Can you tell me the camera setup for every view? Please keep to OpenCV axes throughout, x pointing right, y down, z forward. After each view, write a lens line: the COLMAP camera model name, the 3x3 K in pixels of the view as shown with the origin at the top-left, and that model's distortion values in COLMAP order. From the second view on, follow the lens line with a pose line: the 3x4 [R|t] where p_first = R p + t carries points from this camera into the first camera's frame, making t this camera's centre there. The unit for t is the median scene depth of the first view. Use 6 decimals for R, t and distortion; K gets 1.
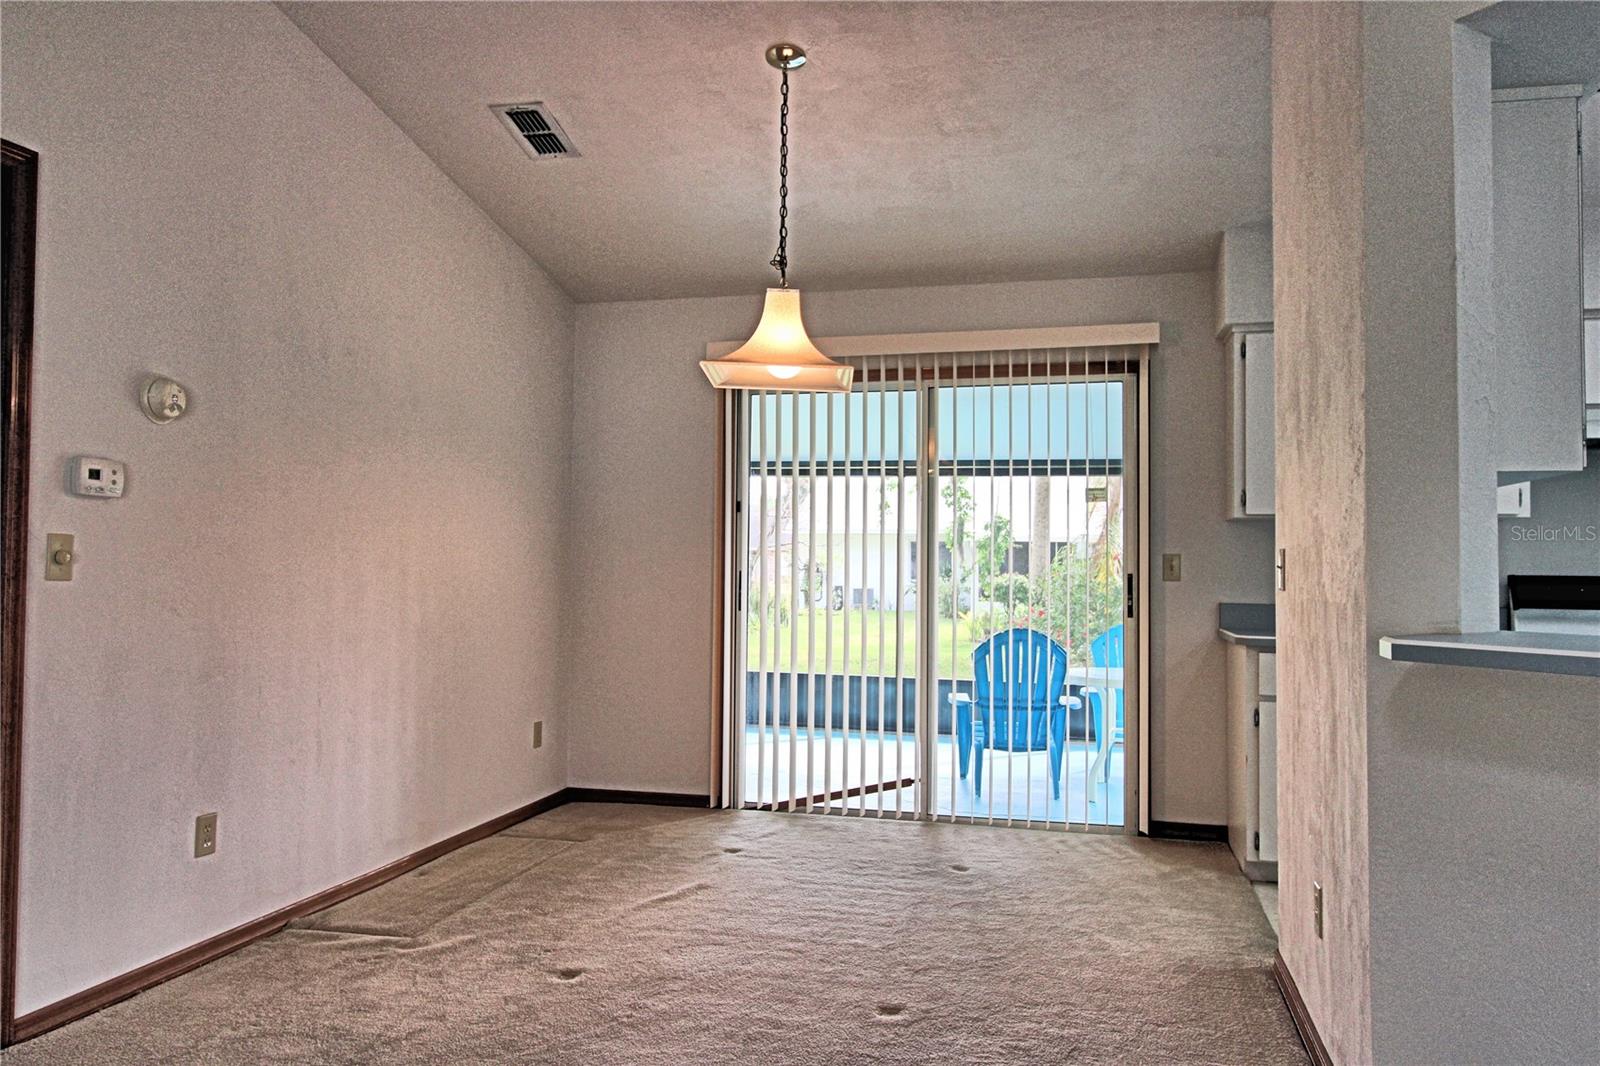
lens RADIAL K [[1152.6, 0, 804.4], [0, 1152.6, 527.5], [0, 0, 1]] dist [0.011162, 0.001896]
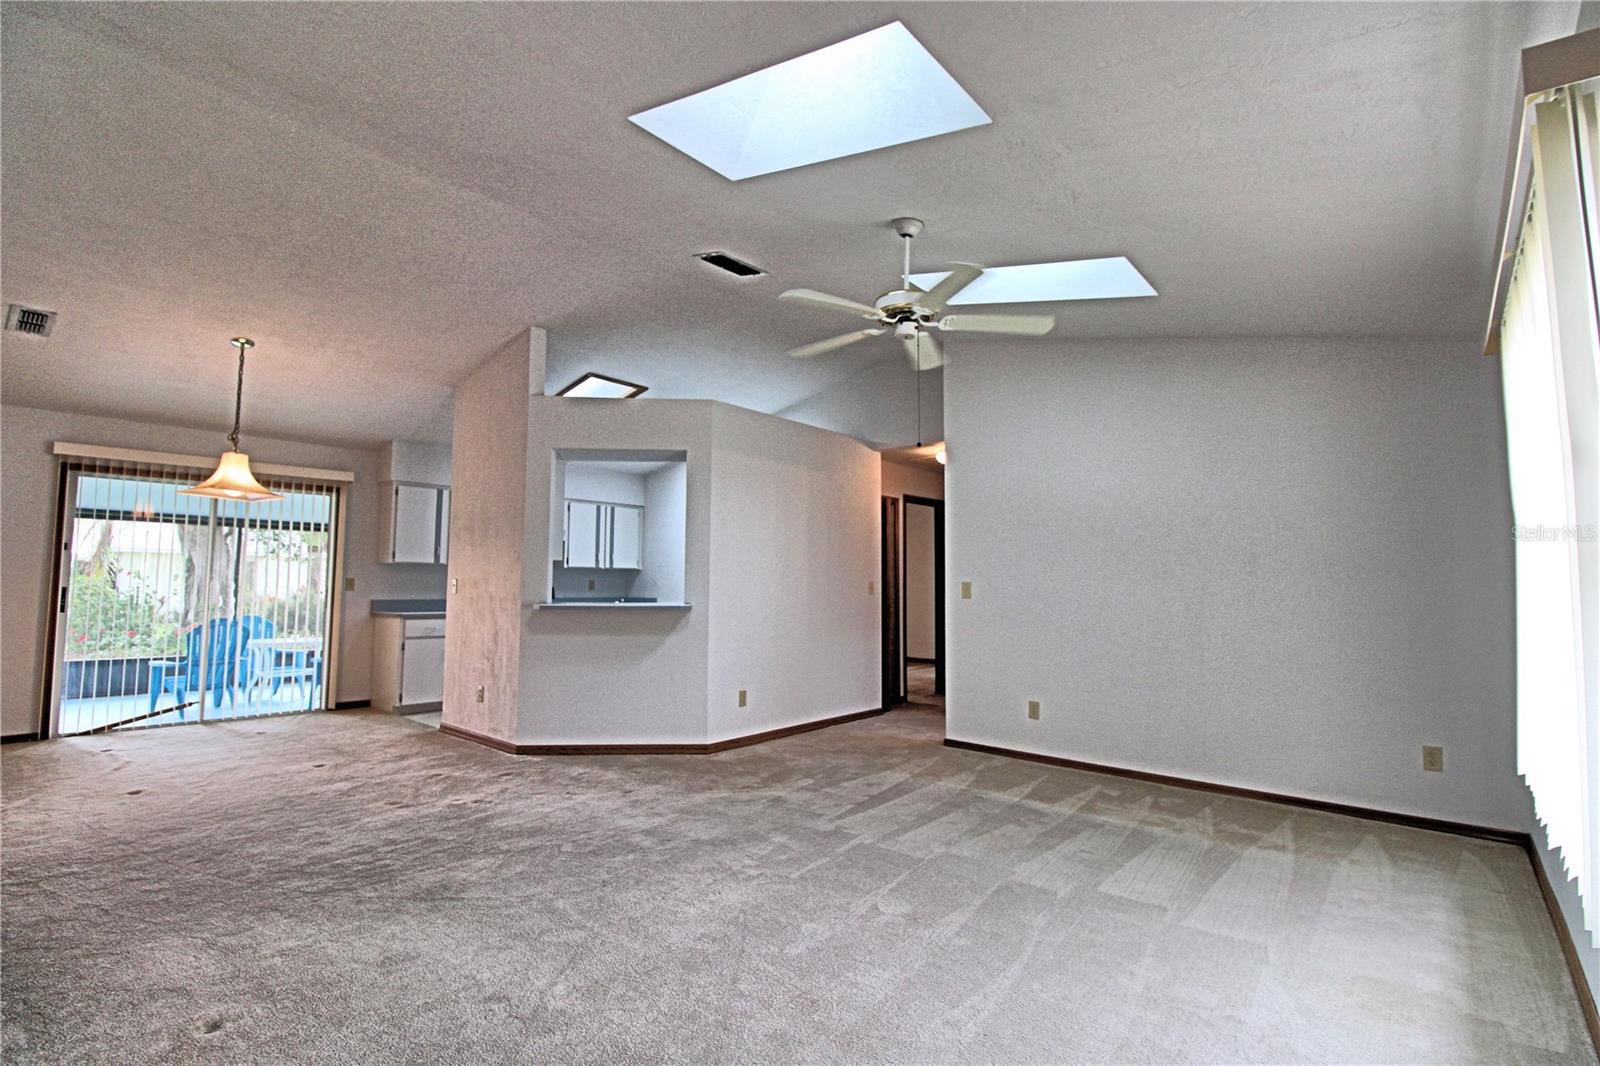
lens RADIAL K [[747.2, 0, 798.2], [0, 747.2, 529.8], [0, 0, 1]] dist [-0.002919, -0.012512]
pose [[0.451686, 0.061166, 0.890078, -0.566874], [-0.036236, 0.998082, -0.050199, -0.028842], [-0.891441, -0.009579, 0.453036, -0.393713]]
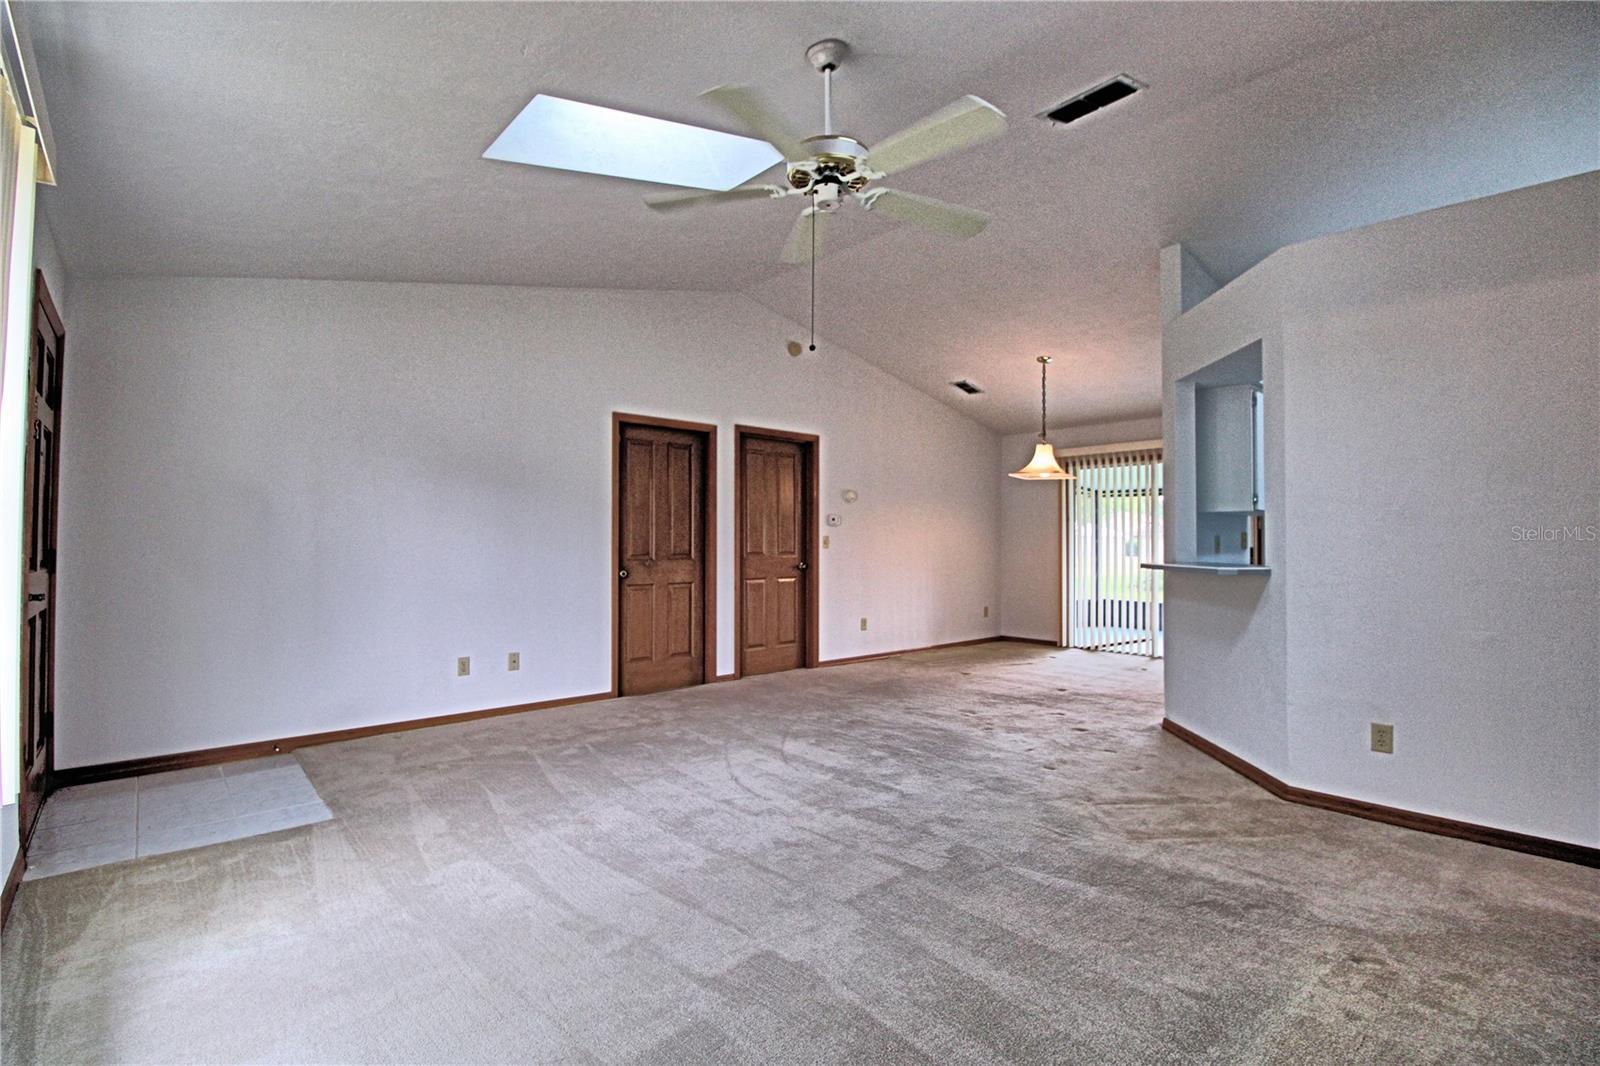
lens RADIAL K [[747.2, 0, 798.2], [0, 747.2, 529.8], [0, 0, 1]] dist [-0.002919, -0.012512]
pose [[0.819915, -0.014992, -0.572288, 0.402026], [0.021839, 0.999748, 0.005100, -0.018440], [0.572068, -0.016680, 0.820037, -0.621945]]
